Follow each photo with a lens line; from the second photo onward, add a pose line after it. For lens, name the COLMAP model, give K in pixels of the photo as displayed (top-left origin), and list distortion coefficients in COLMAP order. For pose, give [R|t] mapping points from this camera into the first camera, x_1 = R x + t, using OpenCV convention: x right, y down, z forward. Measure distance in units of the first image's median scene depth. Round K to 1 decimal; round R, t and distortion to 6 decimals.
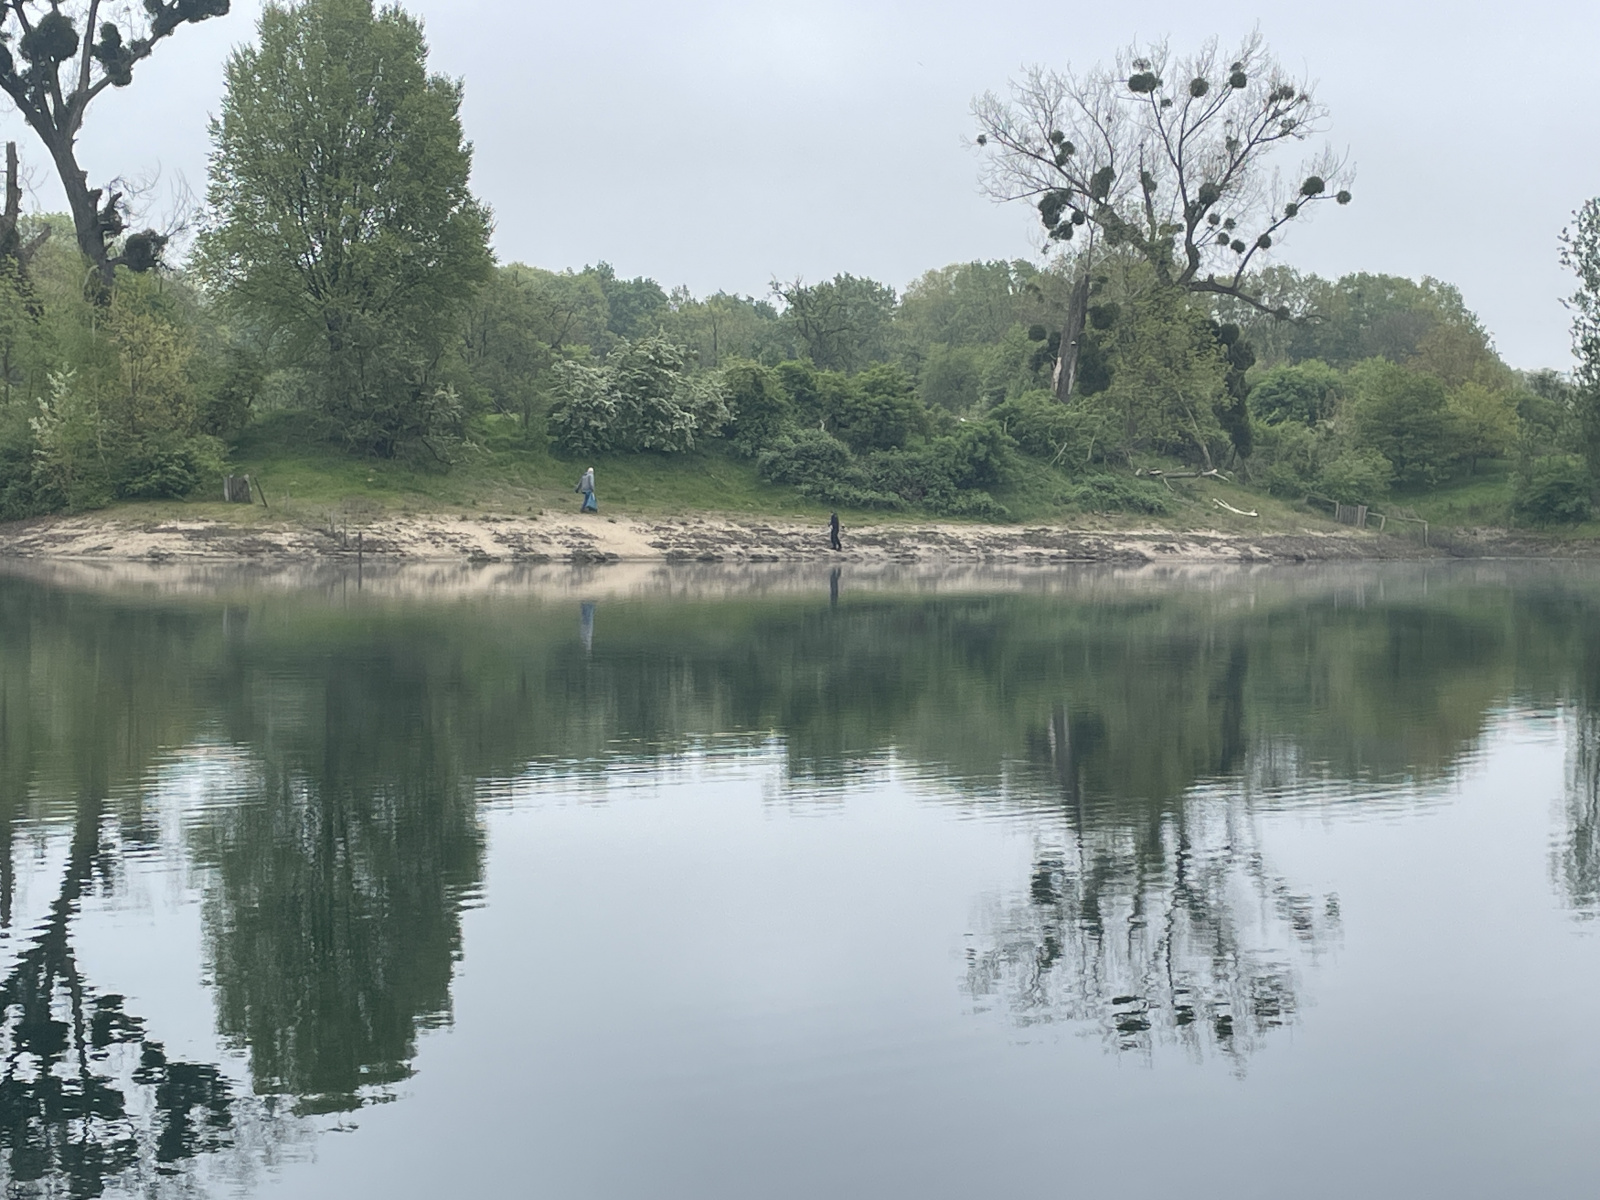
lens RADIAL K [[2757.0, 0, 809.3], [0, 2757.0, 560.9], [0, 0, 1]] dist [0.177449, -0.436721]
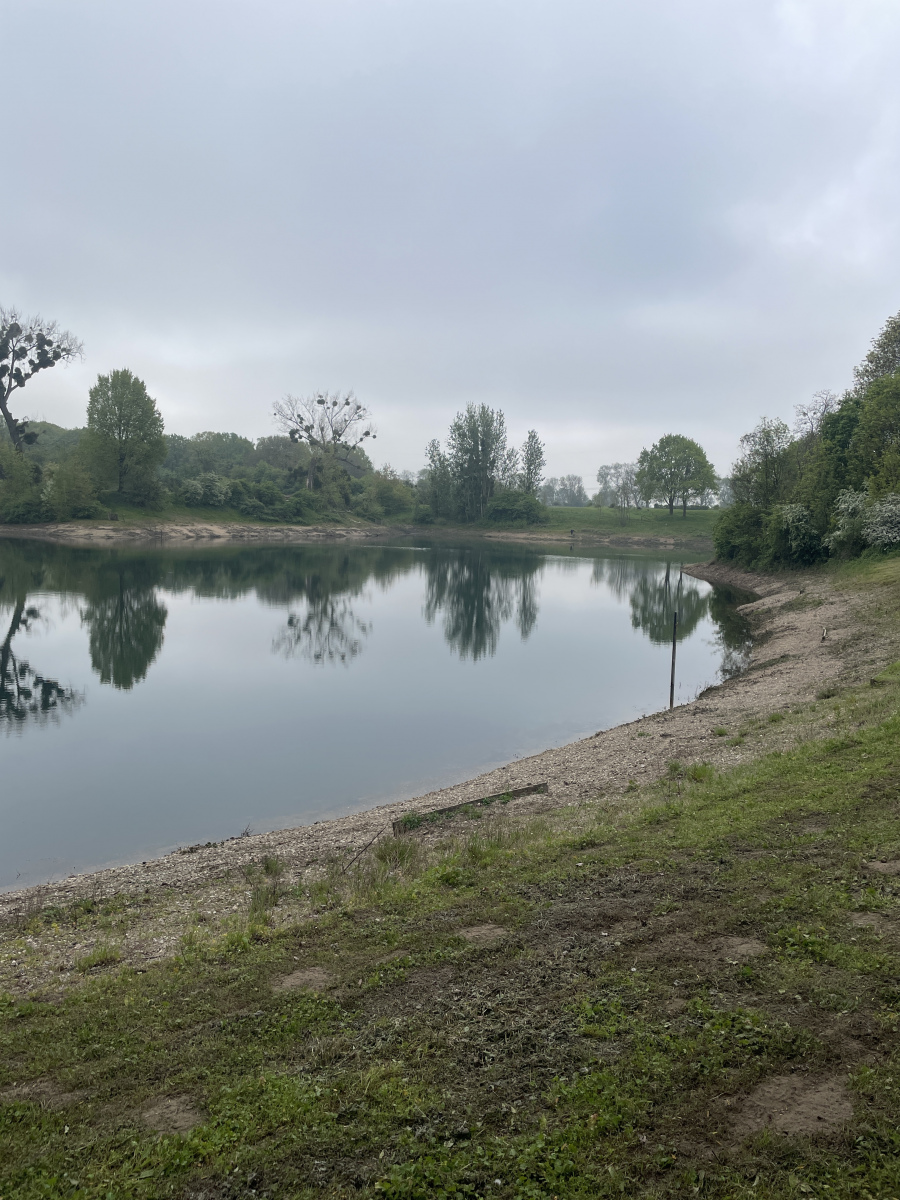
lens RADIAL K [[905.6, 0, 459.0], [0, 905.6, 592.2], [0, 0, 1]] dist [0.093876, -0.115699]
pose [[0.927091, -0.019016, 0.374353, -0.182012], [-0.010576, 0.996988, 0.076835, -0.018556], [-0.374687, -0.075192, 0.924097, -0.212346]]
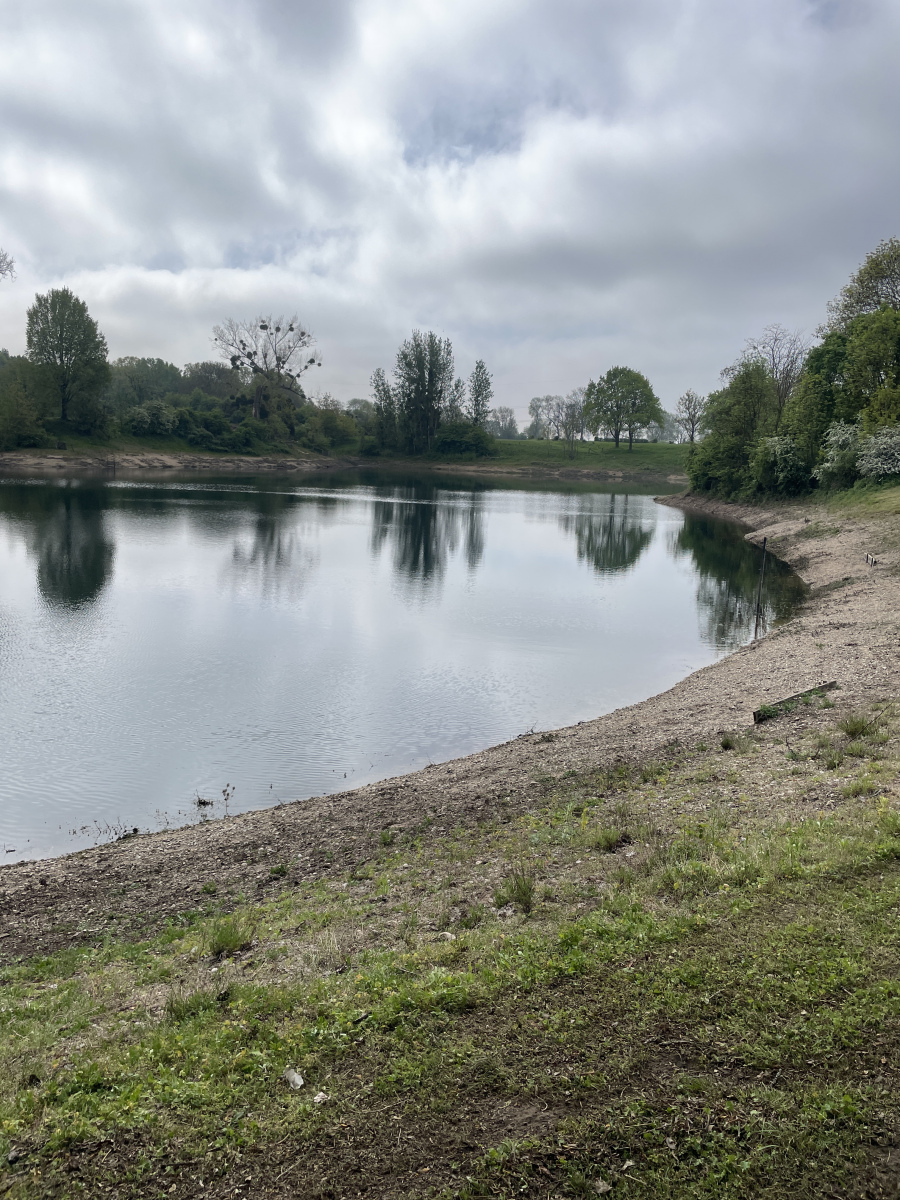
lens RADIAL K [[908.9, 0, 453.0], [0, 908.9, 597.6], [0, 0, 1]] dist [0.082412, -0.112073]
pose [[0.894274, -0.054471, 0.444192, -0.222316], [-0.016014, 0.988034, 0.153402, -0.016925], [-0.447233, -0.144297, 0.882701, -0.203680]]
